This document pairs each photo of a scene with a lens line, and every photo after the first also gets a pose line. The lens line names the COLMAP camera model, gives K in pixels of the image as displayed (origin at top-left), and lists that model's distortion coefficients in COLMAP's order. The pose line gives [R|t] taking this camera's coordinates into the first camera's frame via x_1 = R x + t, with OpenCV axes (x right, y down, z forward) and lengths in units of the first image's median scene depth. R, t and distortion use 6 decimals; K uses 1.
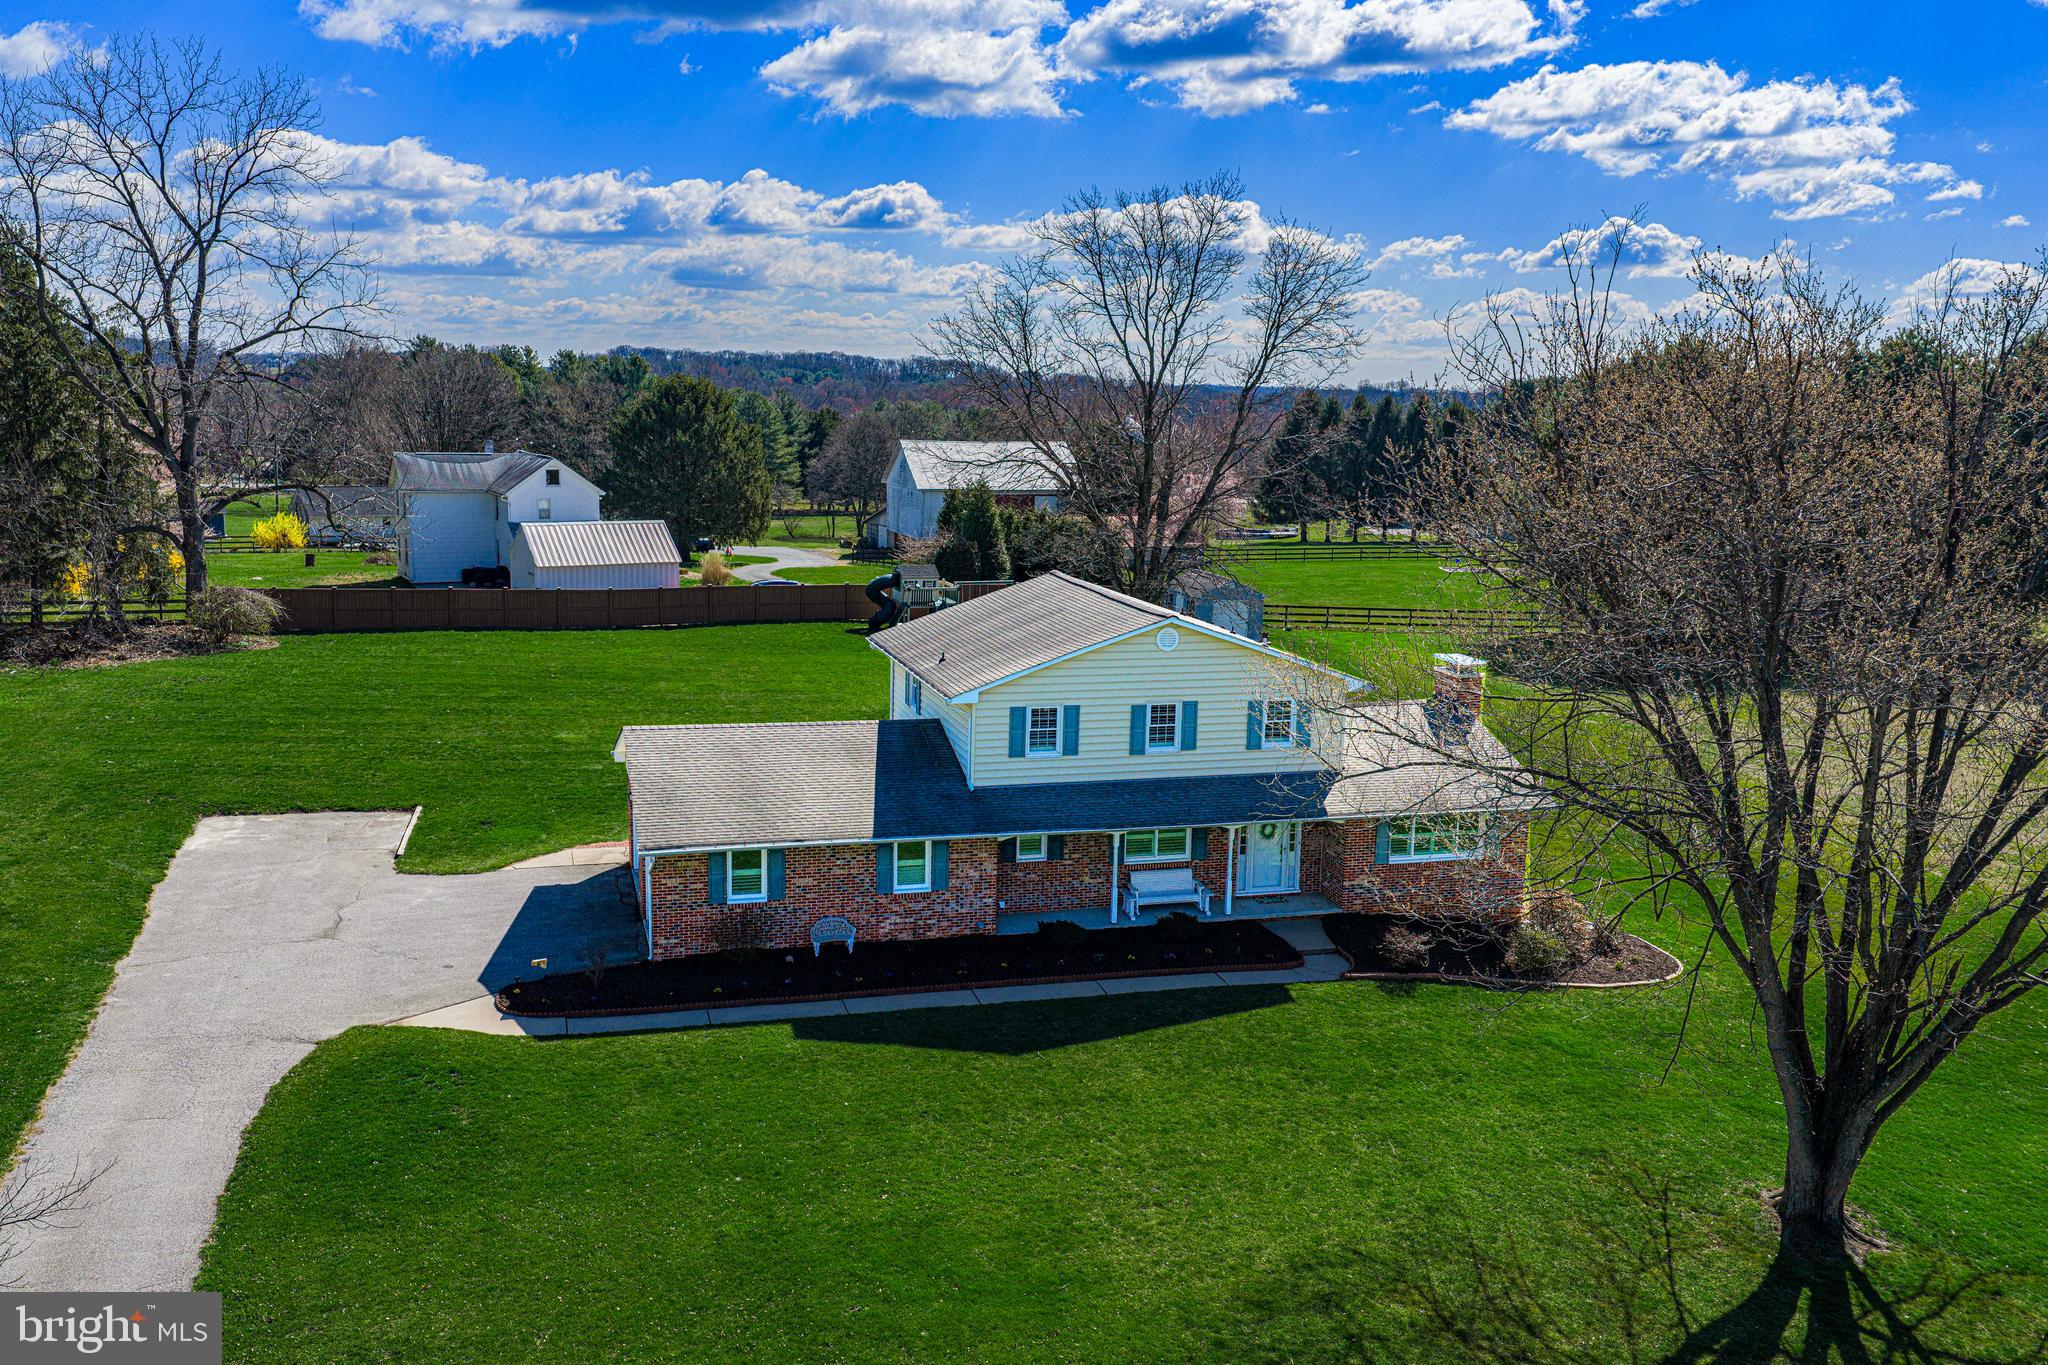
lens RADIAL K [[1786.2, 0, 1024.0], [0, 1786.2, 682.5], [0, 0, 1]] dist [0.031414, -0.062272]
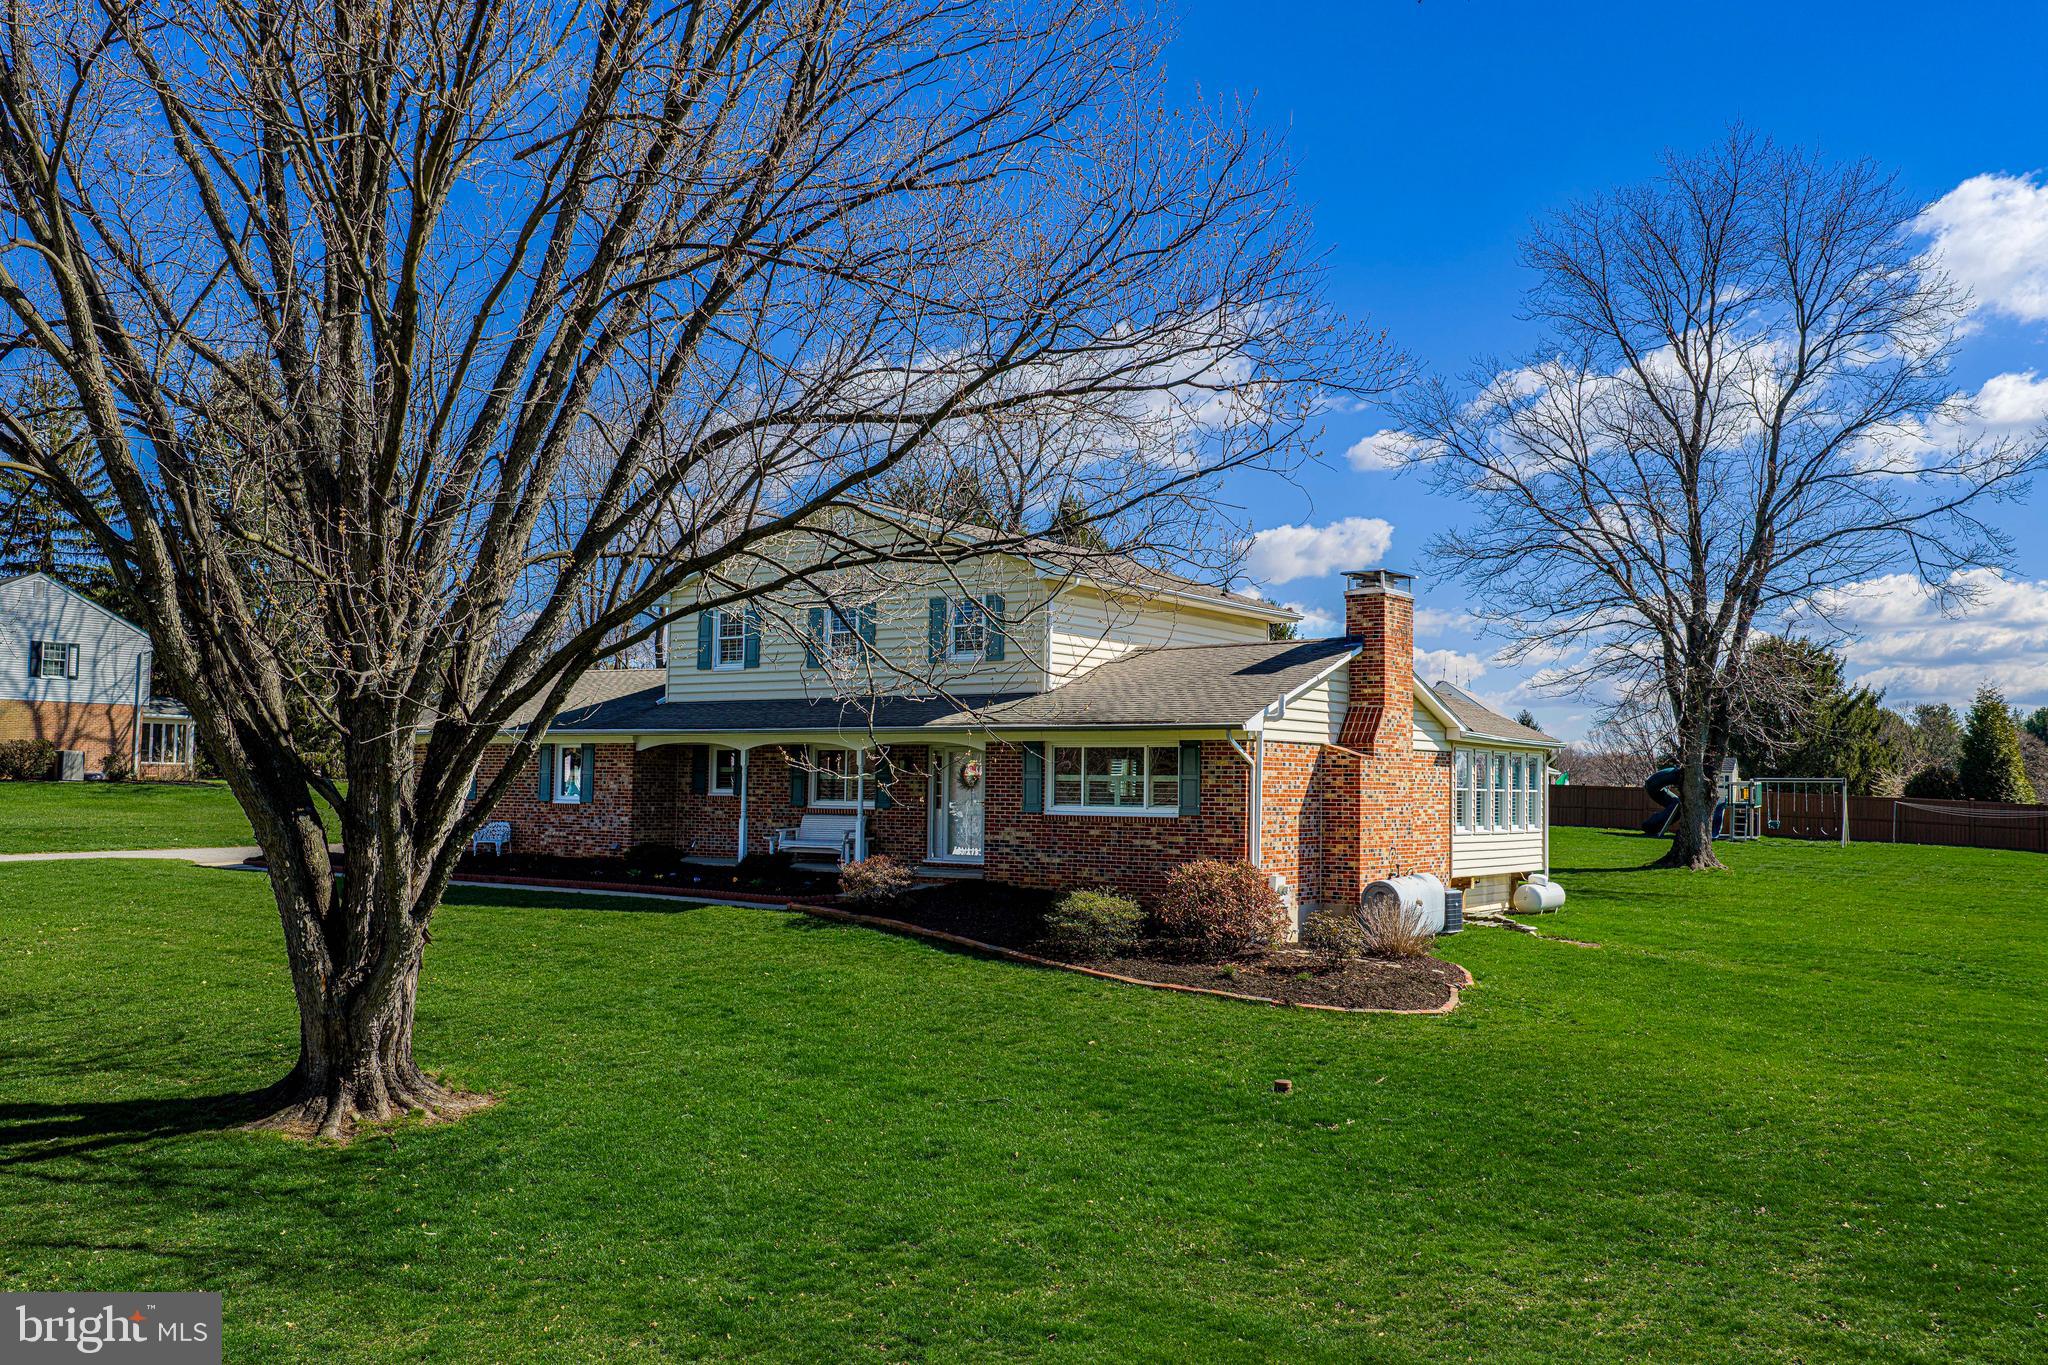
lens RADIAL K [[1715.7, 0, 1024.0], [0, 1715.7, 682.5], [0, 0, 1]] dist [0.011530, -0.012042]
pose [[0.632352, -0.063115, -0.772106, 0.768206], [-0.133742, 0.972816, -0.189056, 0.192086], [0.763049, 0.222812, 0.606721, 0.629350]]
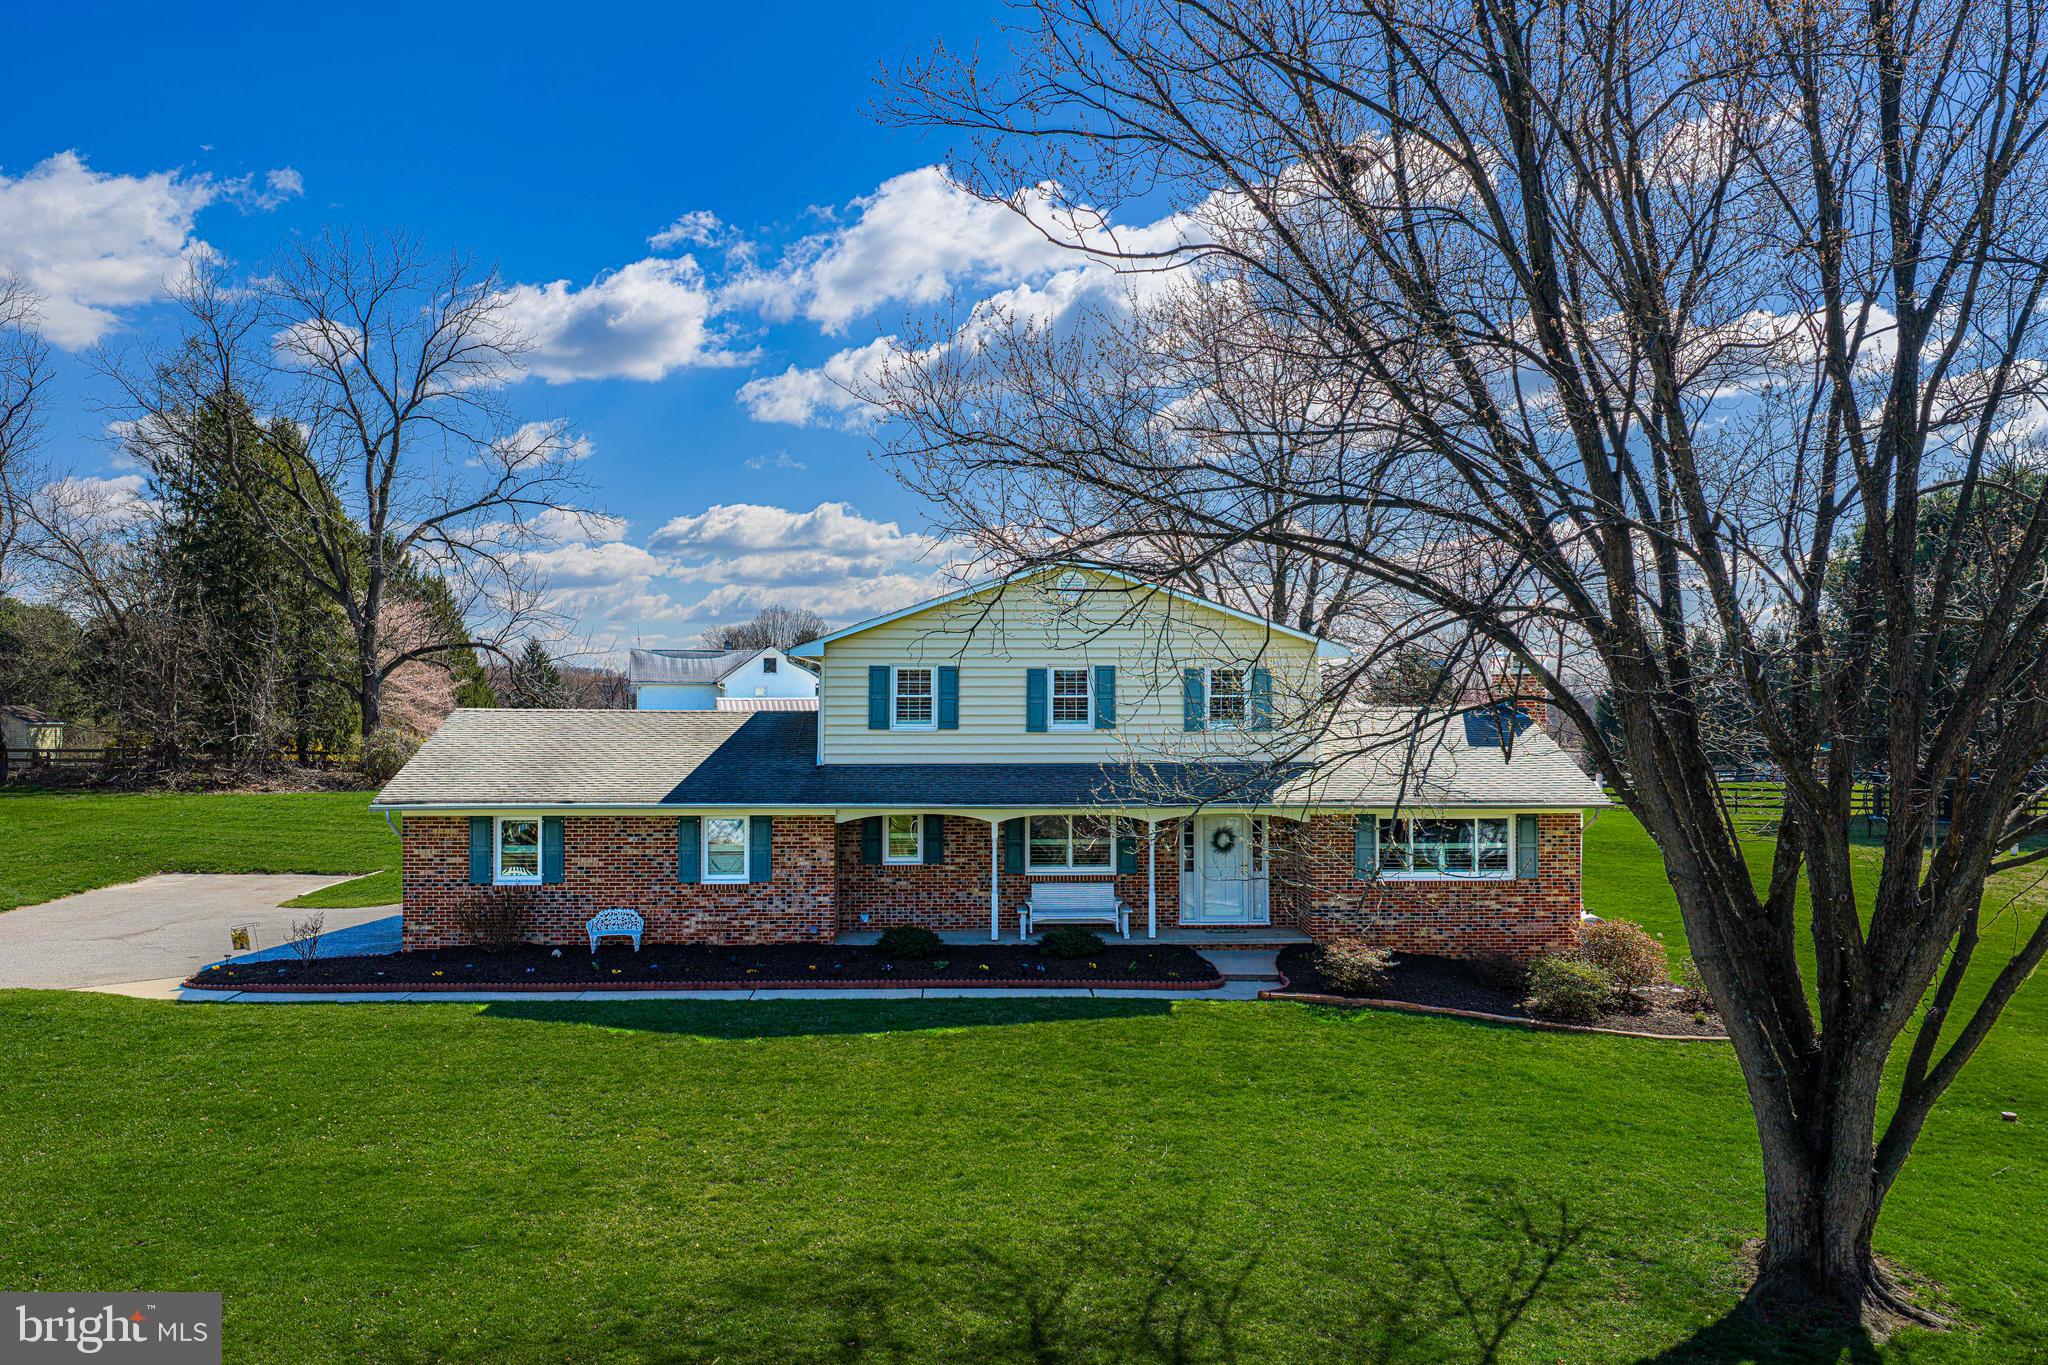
lens RADIAL K [[1715.7, 0, 1024.0], [0, 1715.7, 682.5], [0, 0, 1]] dist [0.011530, -0.012042]
pose [[0.970506, -0.026089, -0.239662, 0.253942], [-0.019226, 0.982585, -0.184816, 0.168264], [0.240310, 0.183973, 0.953103, 0.280950]]
